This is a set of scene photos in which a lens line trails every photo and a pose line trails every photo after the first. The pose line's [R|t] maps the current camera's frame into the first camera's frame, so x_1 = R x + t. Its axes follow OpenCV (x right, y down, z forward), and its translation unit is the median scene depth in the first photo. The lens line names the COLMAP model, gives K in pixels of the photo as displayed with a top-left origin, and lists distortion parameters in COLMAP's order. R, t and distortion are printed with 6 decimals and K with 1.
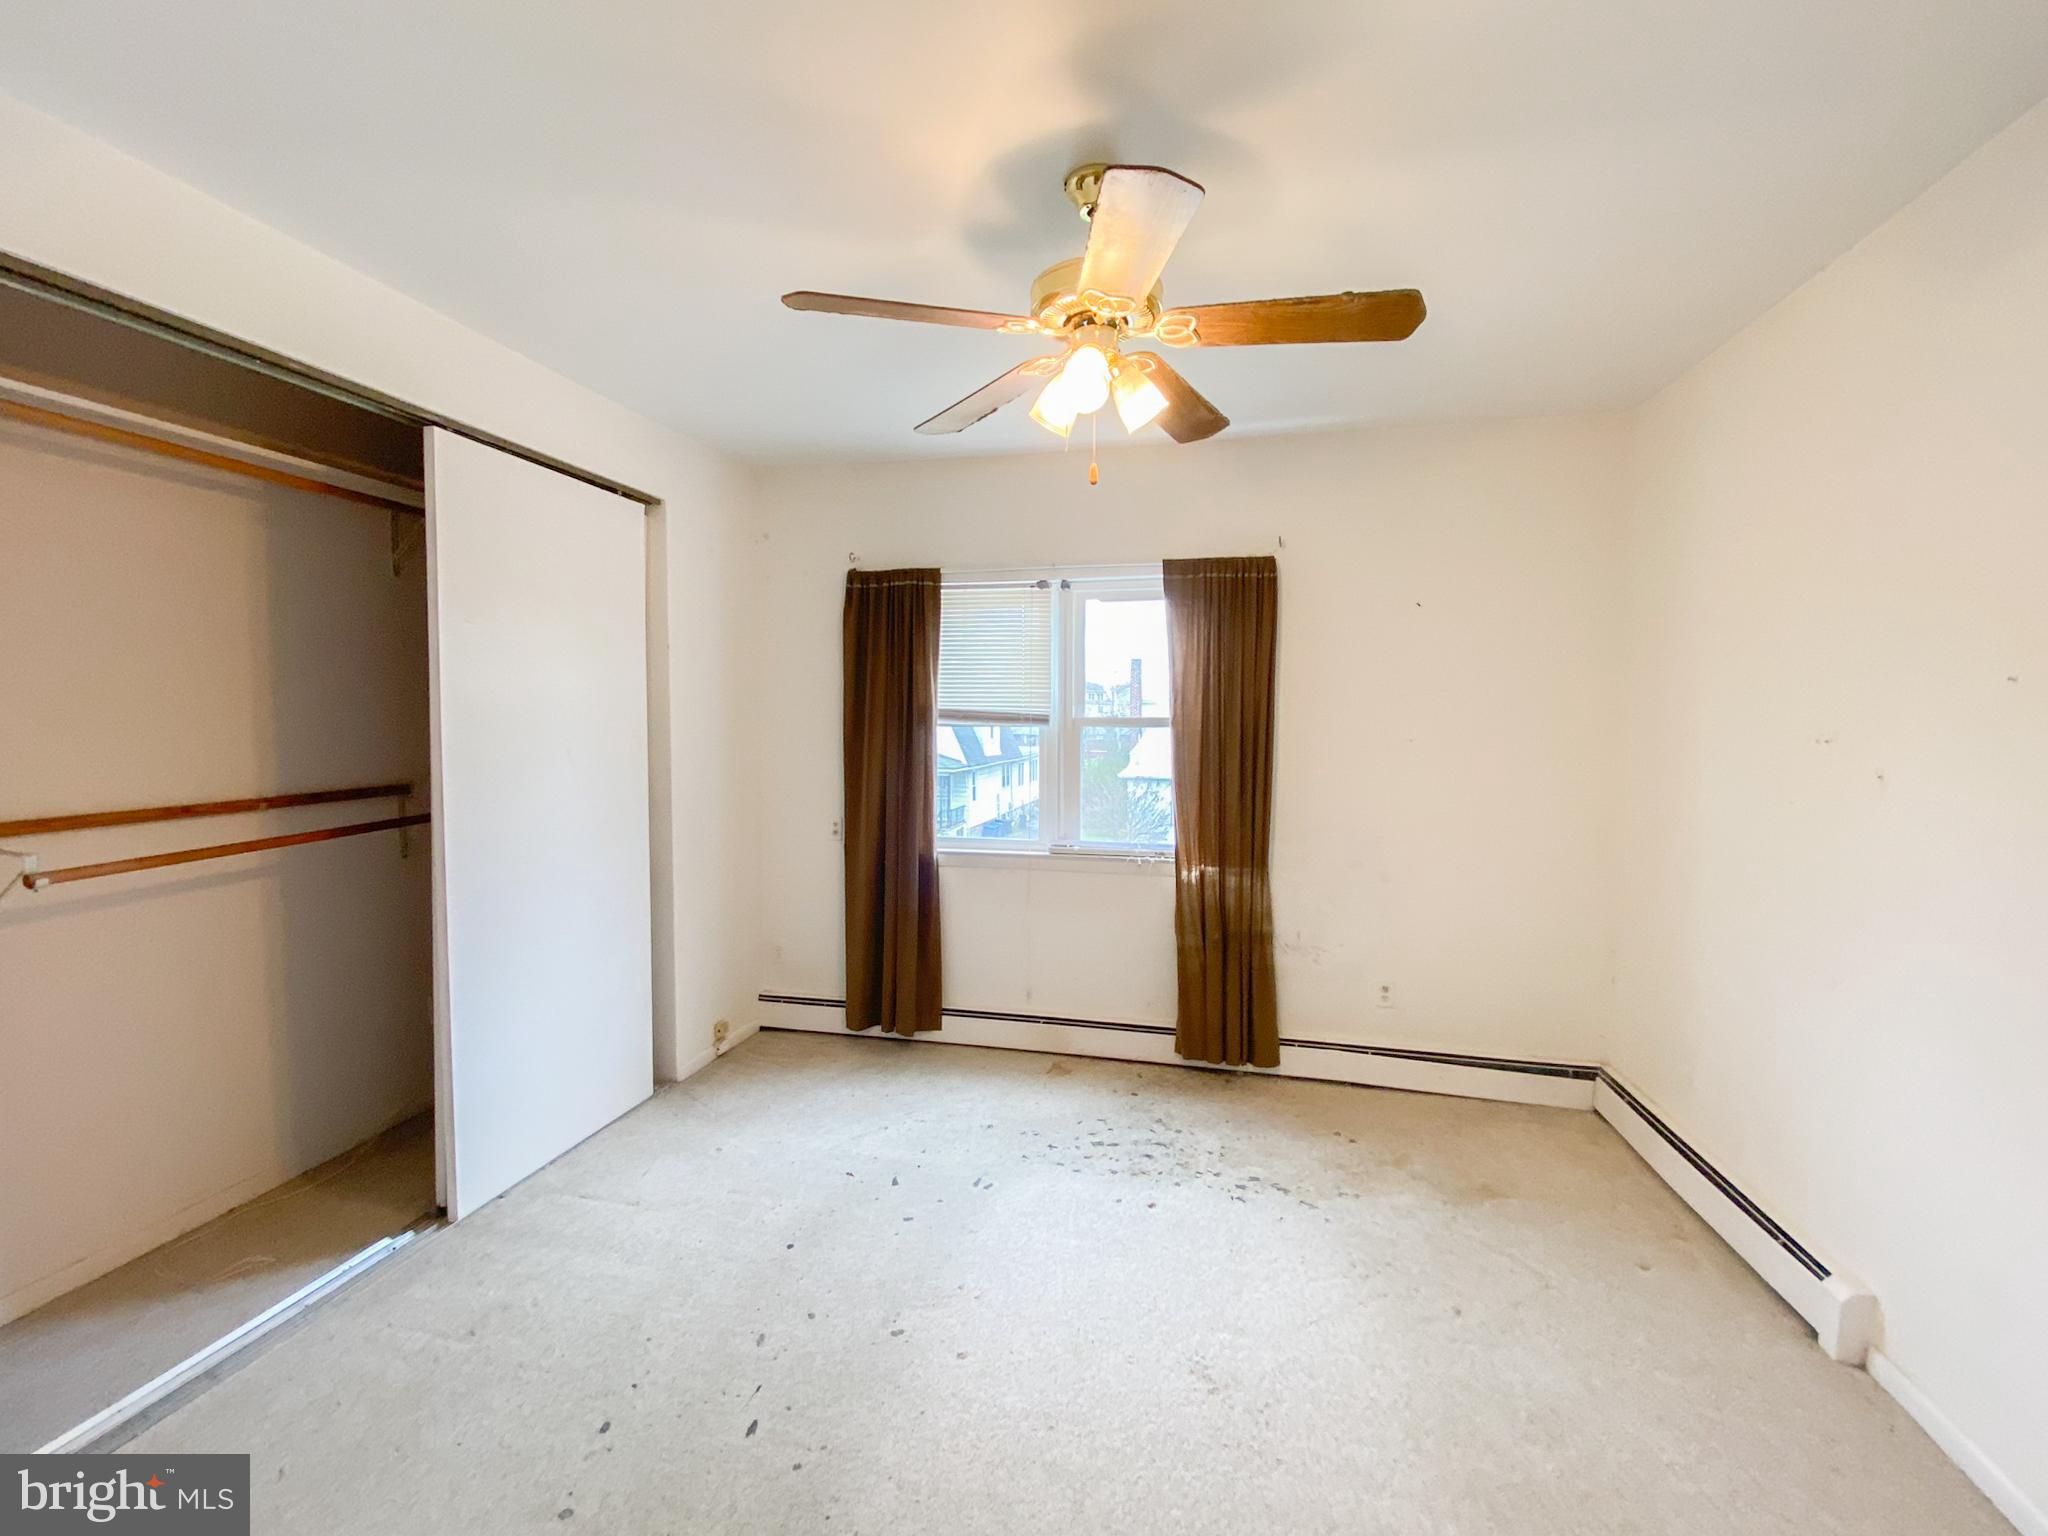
lens RADIAL K [[843.9, 0, 1024.0], [0, 843.9, 768.0], [0, 0, 1]] dist [0.063188, -0.040950]
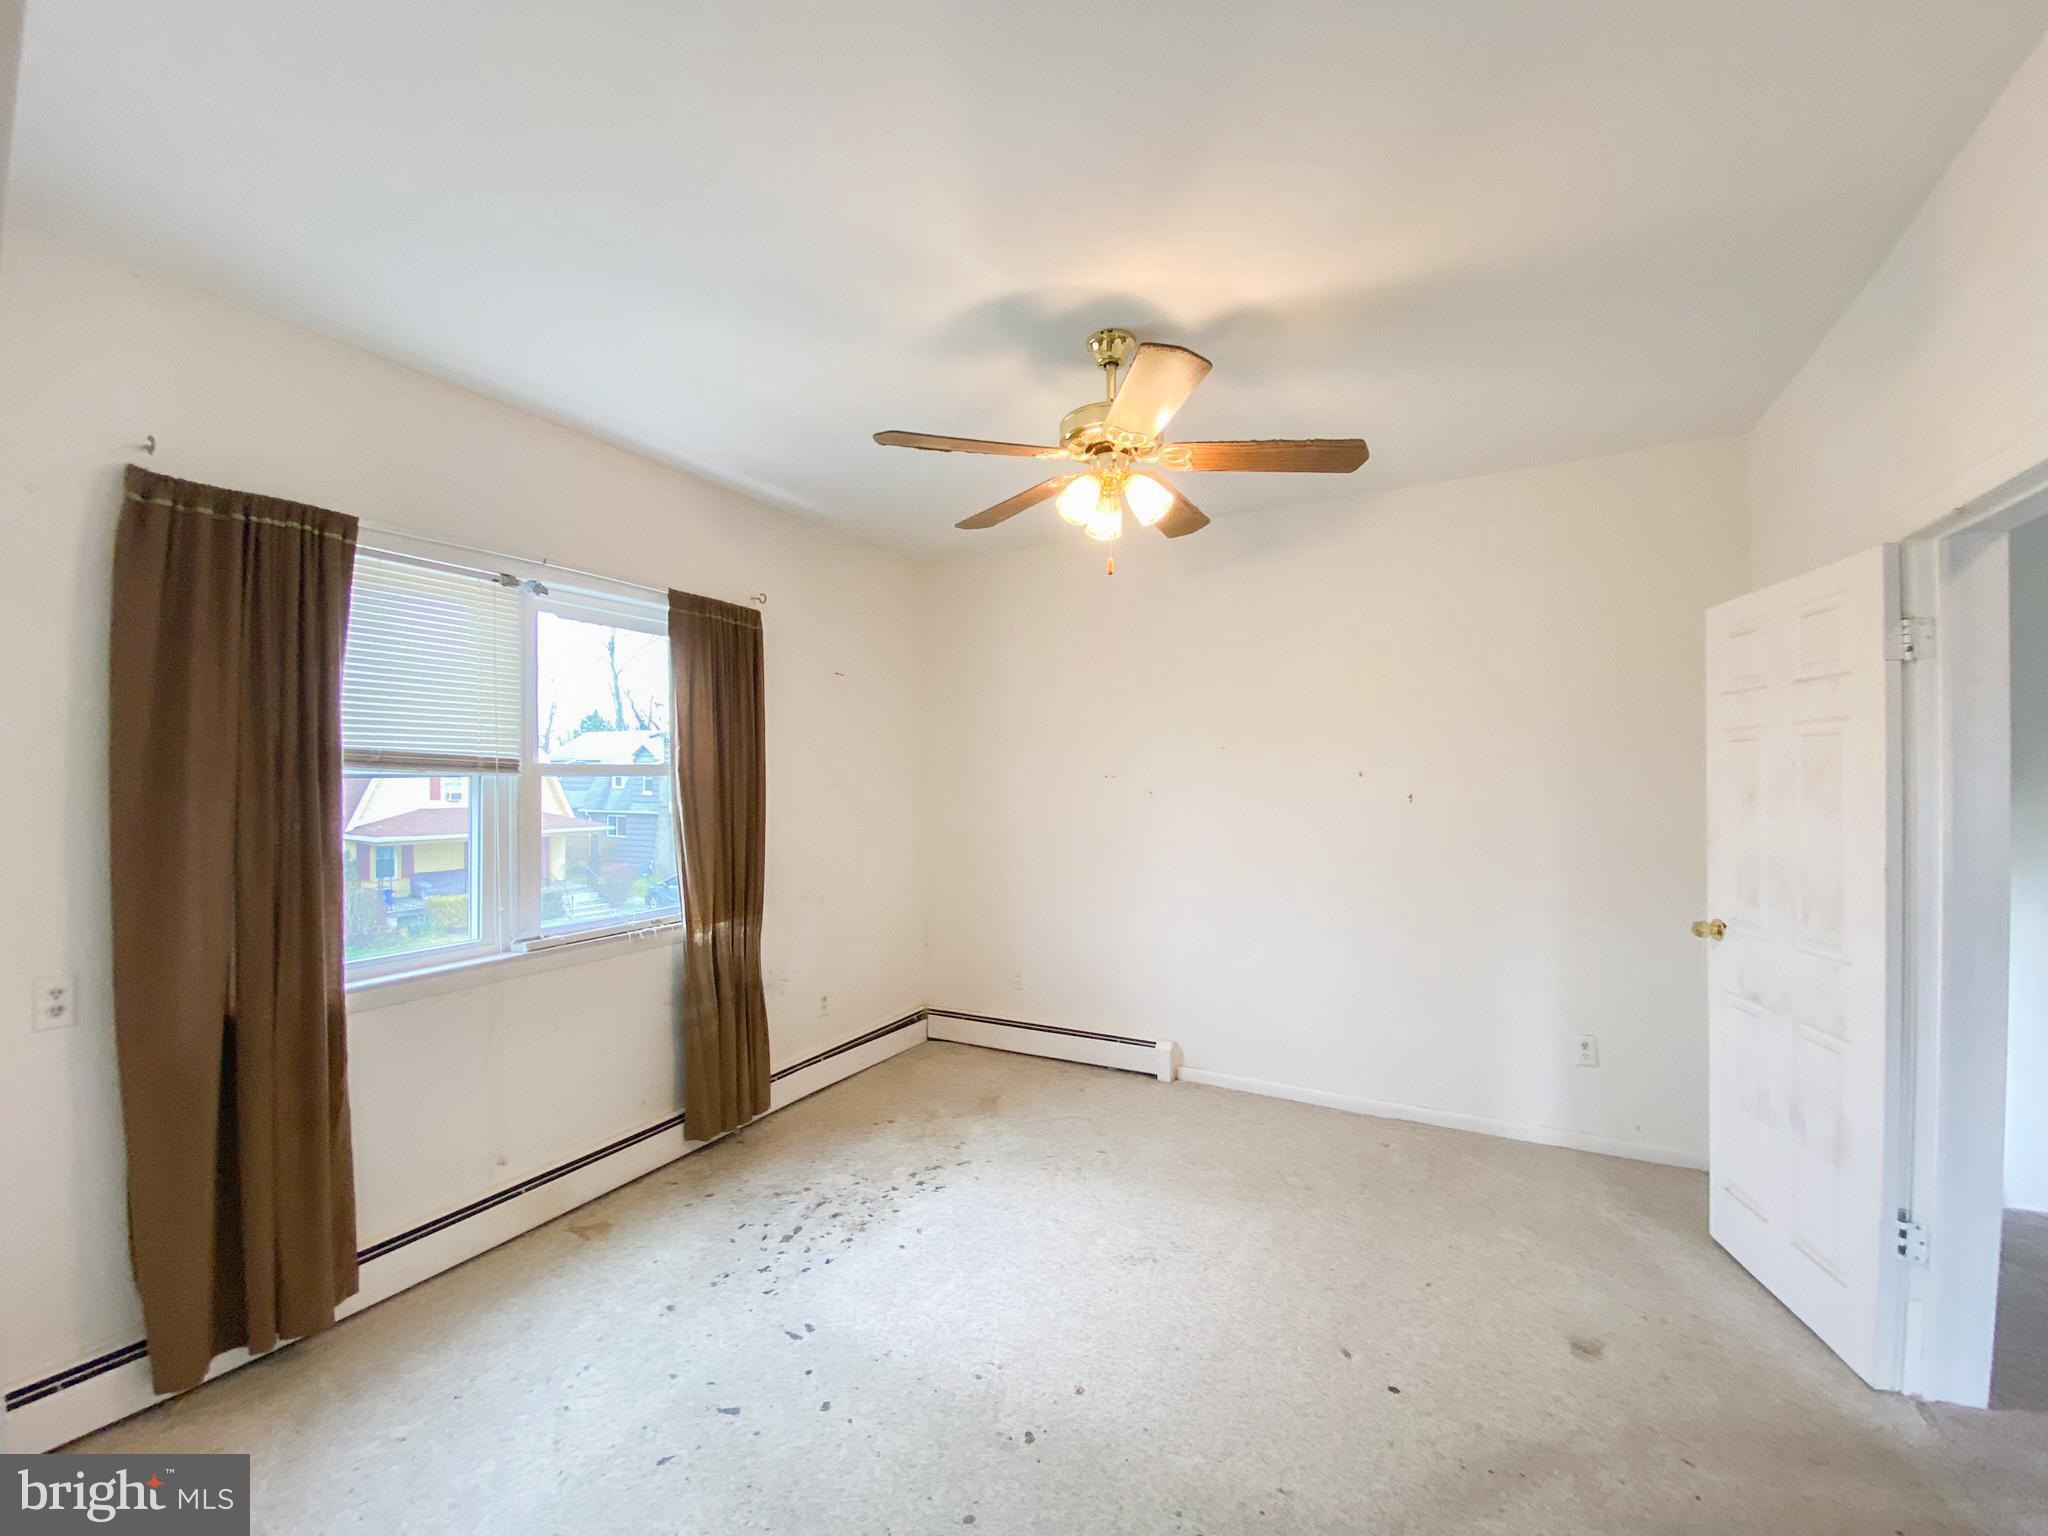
lens RADIAL K [[807.1, 0, 1025.8], [0, 807.1, 775.8], [0, 0, 1]] dist [0.055831, -0.034828]
pose [[0.297219, -0.009732, 0.954760, -0.543824], [0.059701, 0.998181, -0.008411, -0.018640], [-0.952941, 0.059500, 0.297260, 0.393714]]
